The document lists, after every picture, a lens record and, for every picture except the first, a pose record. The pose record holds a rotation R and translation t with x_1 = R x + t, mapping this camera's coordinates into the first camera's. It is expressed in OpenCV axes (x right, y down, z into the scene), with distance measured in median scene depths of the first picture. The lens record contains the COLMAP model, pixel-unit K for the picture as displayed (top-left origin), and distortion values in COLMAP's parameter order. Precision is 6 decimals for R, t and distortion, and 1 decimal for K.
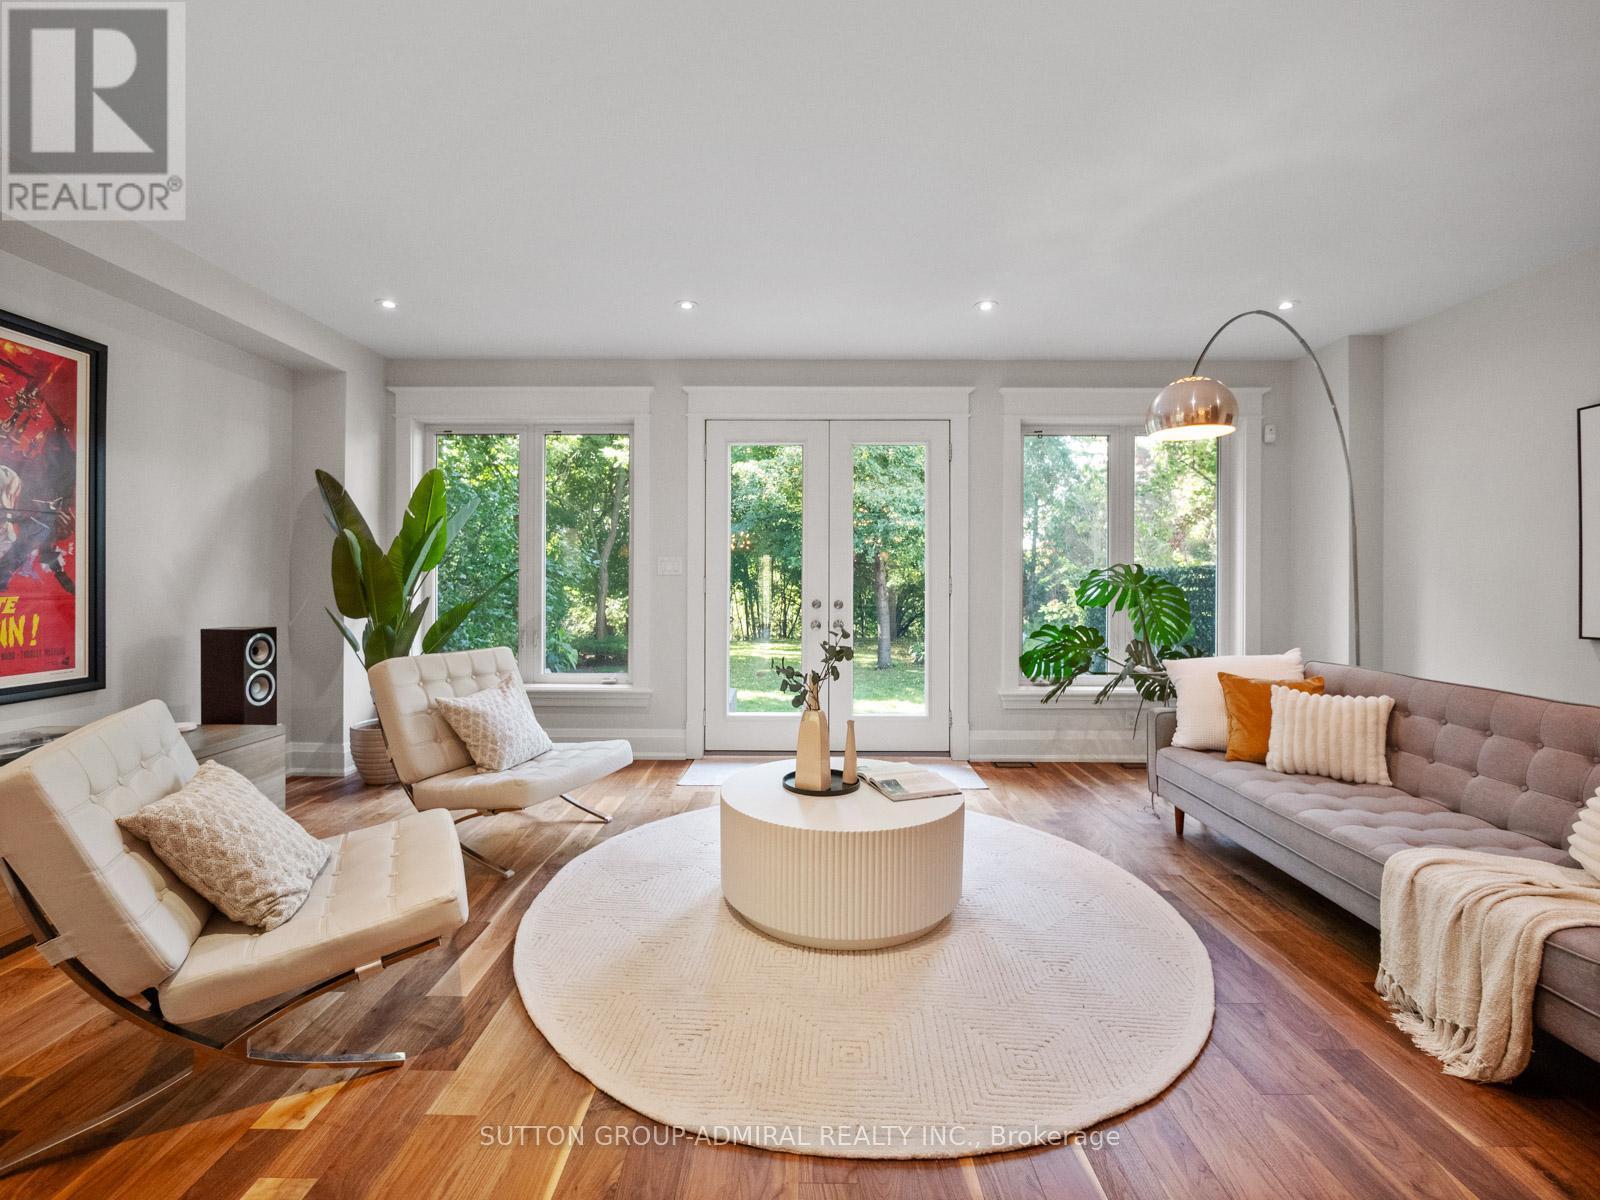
lens RADIAL K [[677.3, 0, 755.4], [0, 677.3, 579.2], [0, 0, 1]] dist [0.001628, 0.000205]
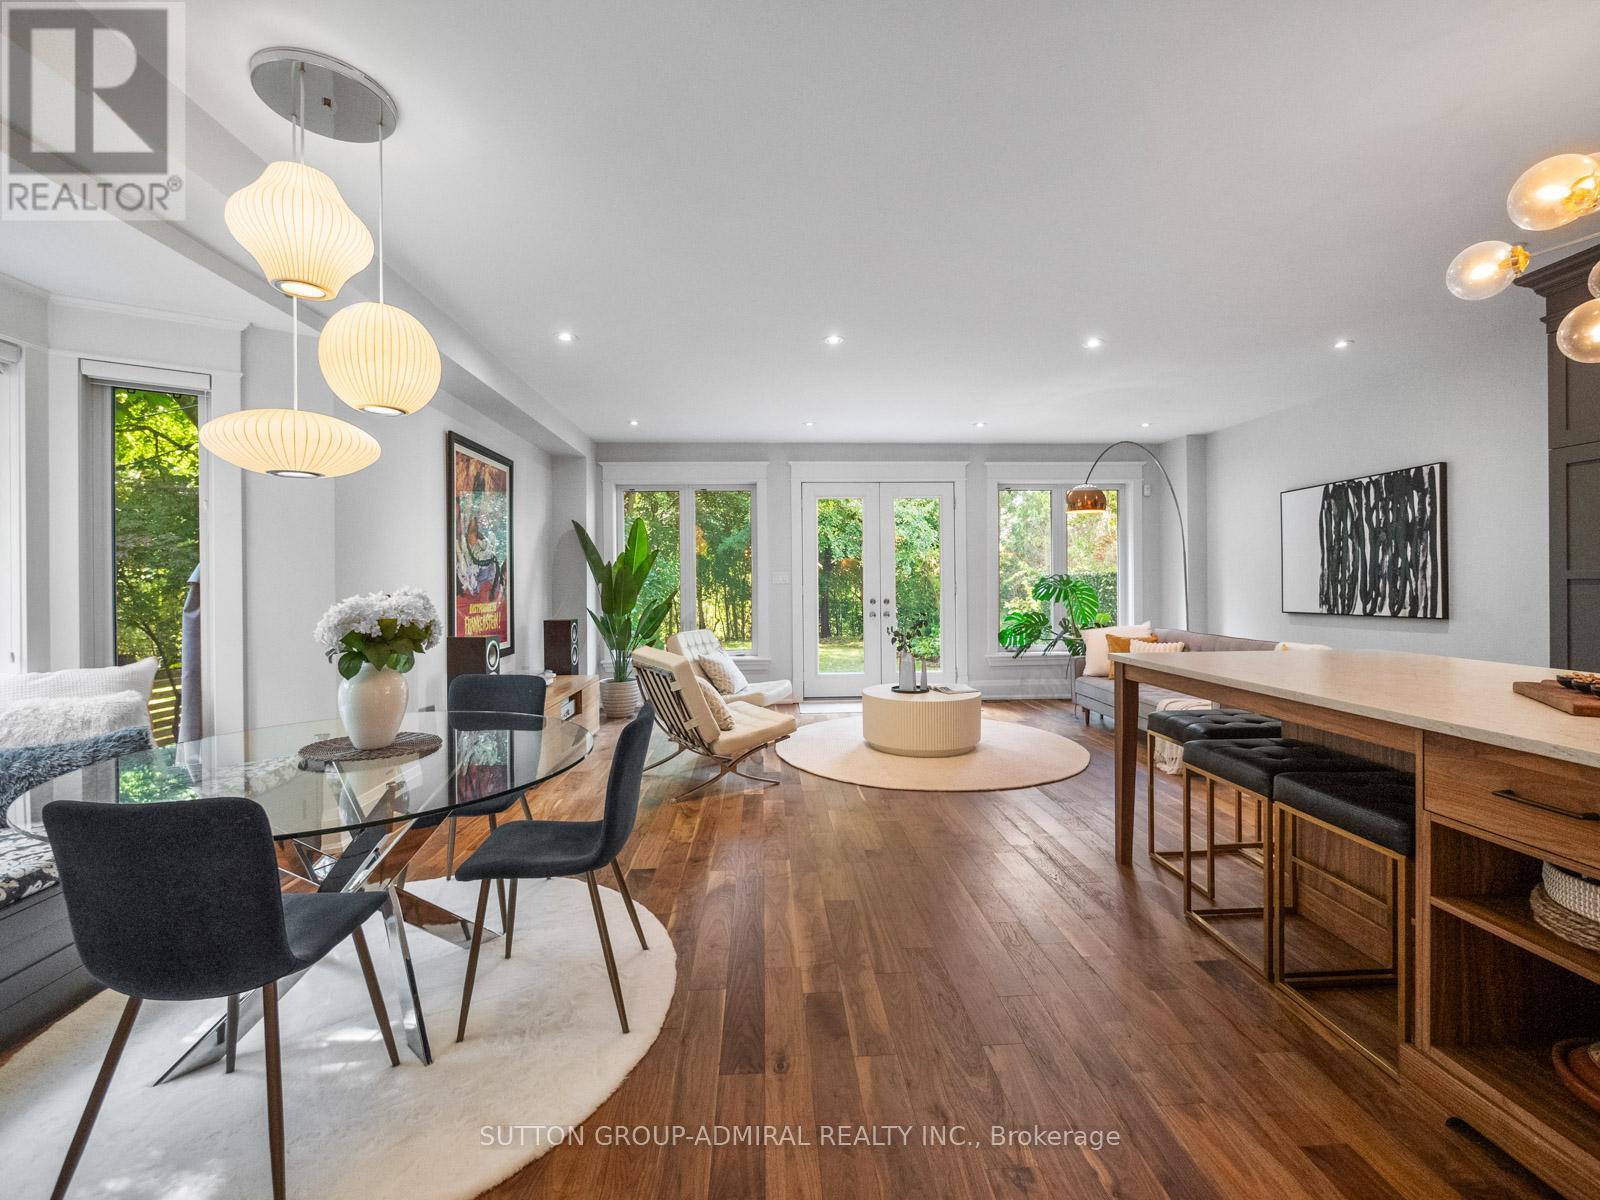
lens RADIAL K [[695.7, 0, 802.0], [0, 695.7, 581.4], [0, 0, 1]] dist [-0.005471, -0.000167]
pose [[0.992655, -0.011166, 0.120462, -0.270219], [0.010973, 0.999937, 0.002261, -0.014761], [-0.120480, -0.000923, 0.992715, -0.577901]]
